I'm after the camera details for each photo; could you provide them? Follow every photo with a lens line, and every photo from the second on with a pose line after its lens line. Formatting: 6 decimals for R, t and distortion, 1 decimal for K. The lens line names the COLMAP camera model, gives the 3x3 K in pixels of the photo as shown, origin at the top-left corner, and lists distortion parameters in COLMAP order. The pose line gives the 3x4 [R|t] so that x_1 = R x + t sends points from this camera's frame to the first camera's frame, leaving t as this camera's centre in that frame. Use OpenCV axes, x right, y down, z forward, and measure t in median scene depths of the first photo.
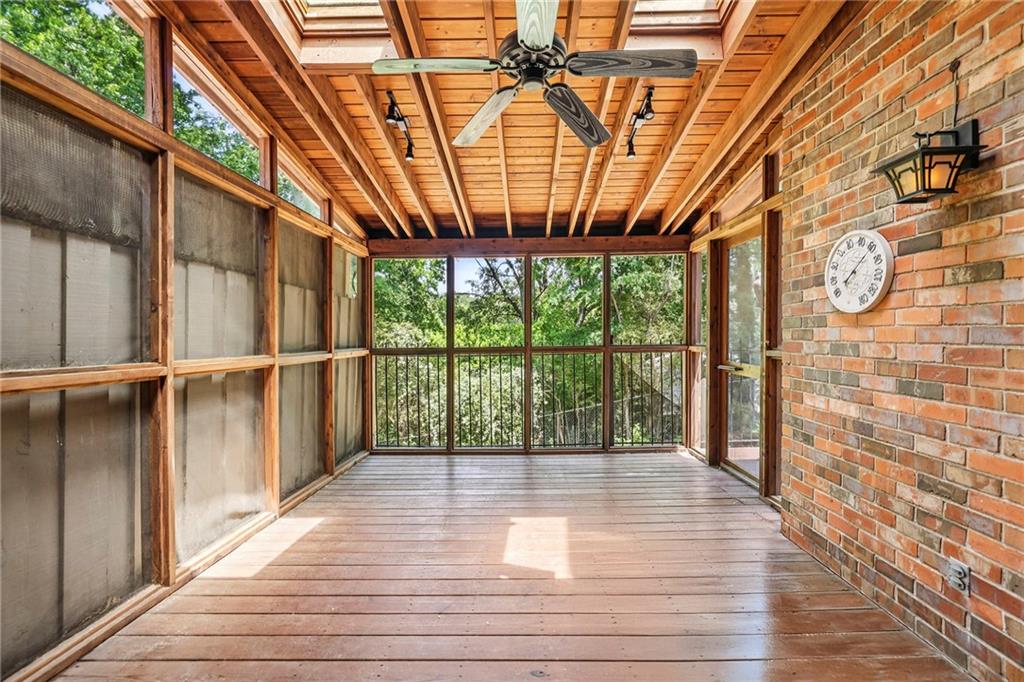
lens RADIAL K [[436.0, 0, 517.4], [0, 436.0, 335.2], [0, 0, 1]] dist [-0.015857, 0.005591]
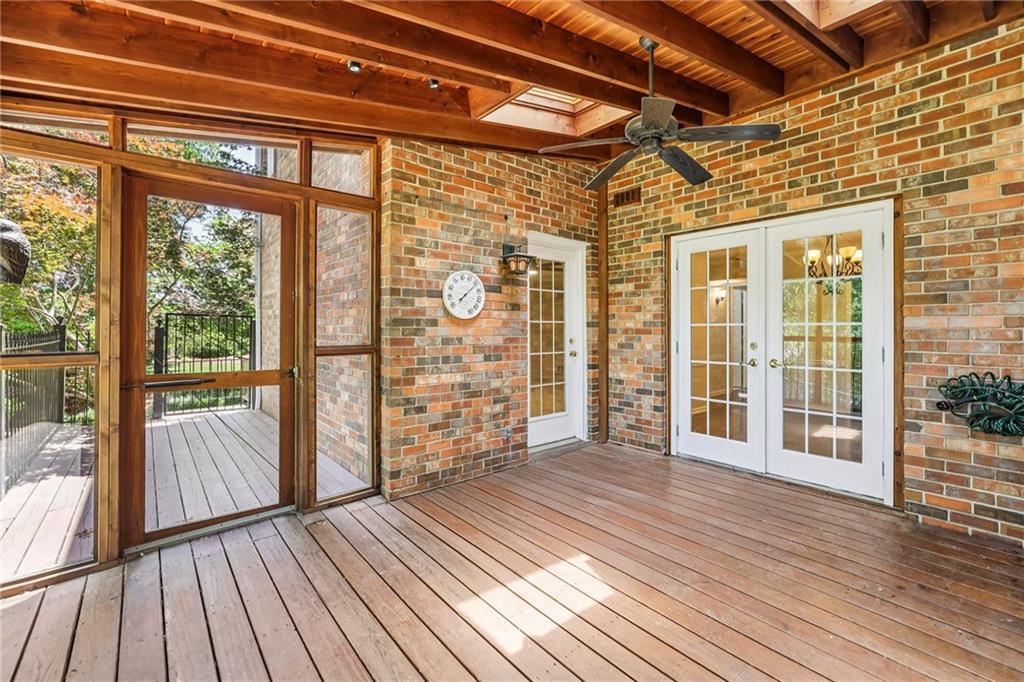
lens RADIAL K [[436.0, 0, 513.5], [0, 436.0, 334.3], [0, 0, 1]] dist [-0.015857, 0.005591]
pose [[-0.649368, -0.004583, 0.760461, -0.646511], [0.003654, 0.999951, 0.009147, -0.006221], [-0.760466, 0.008719, -0.649320, 1.977744]]
